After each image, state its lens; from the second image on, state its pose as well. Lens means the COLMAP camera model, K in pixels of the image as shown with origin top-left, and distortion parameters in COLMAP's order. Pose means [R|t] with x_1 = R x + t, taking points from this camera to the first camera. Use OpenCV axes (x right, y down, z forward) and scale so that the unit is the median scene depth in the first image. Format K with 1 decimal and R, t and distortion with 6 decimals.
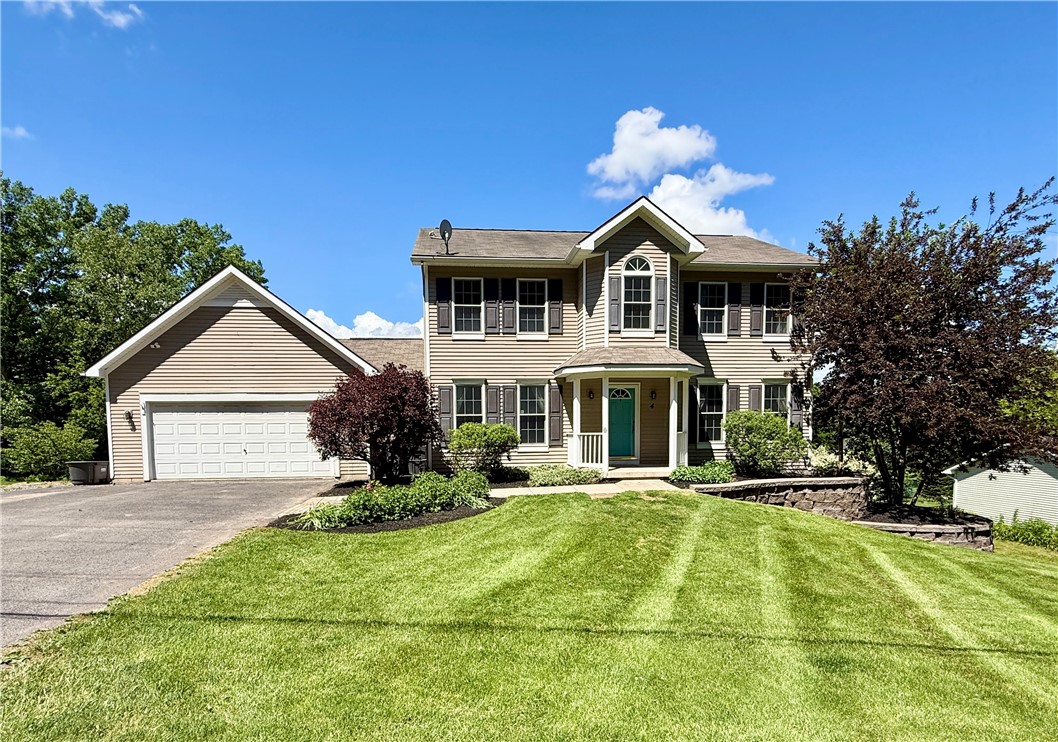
lens RADIAL K [[527.9, 0, 523.1], [0, 527.9, 452.8], [0, 0, 1]] dist [0.003191, 0.000182]
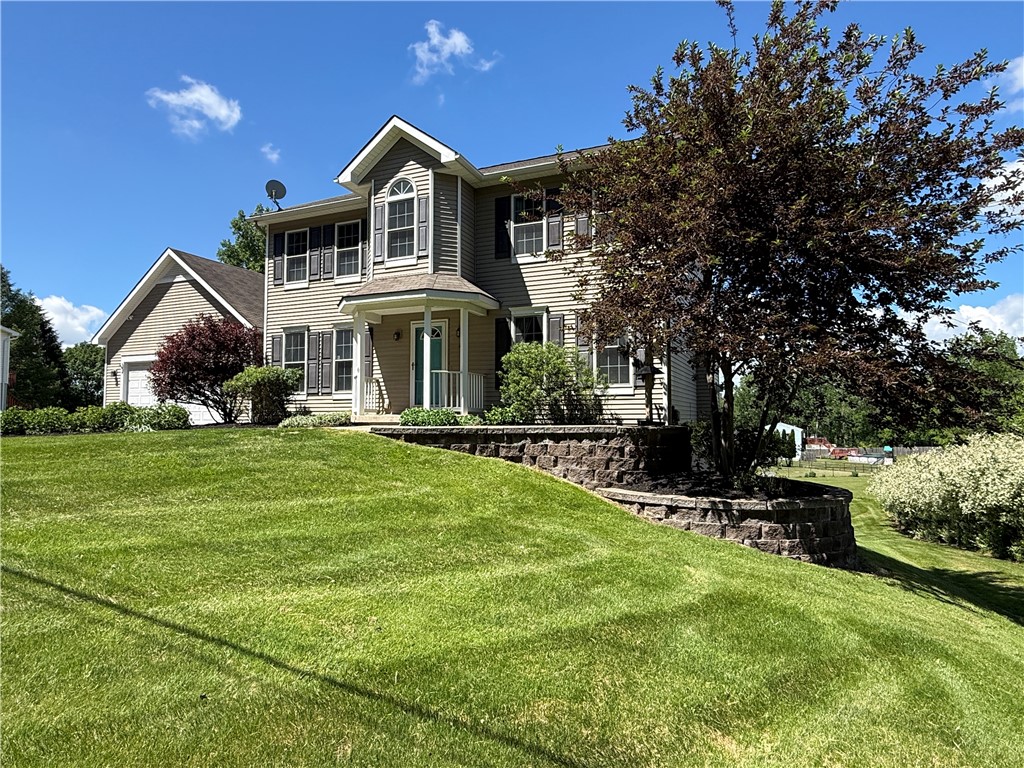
lens RADIAL K [[595.8, 0, 512.1], [0, 595.8, 383.6], [0, 0, 1]] dist [0.000508, 0.000069]
pose [[0.873253, -0.020064, -0.486853, 0.865202], [-0.033774, 0.994257, -0.101554, 0.074238], [0.486095, 0.105125, 0.867560, 0.238541]]
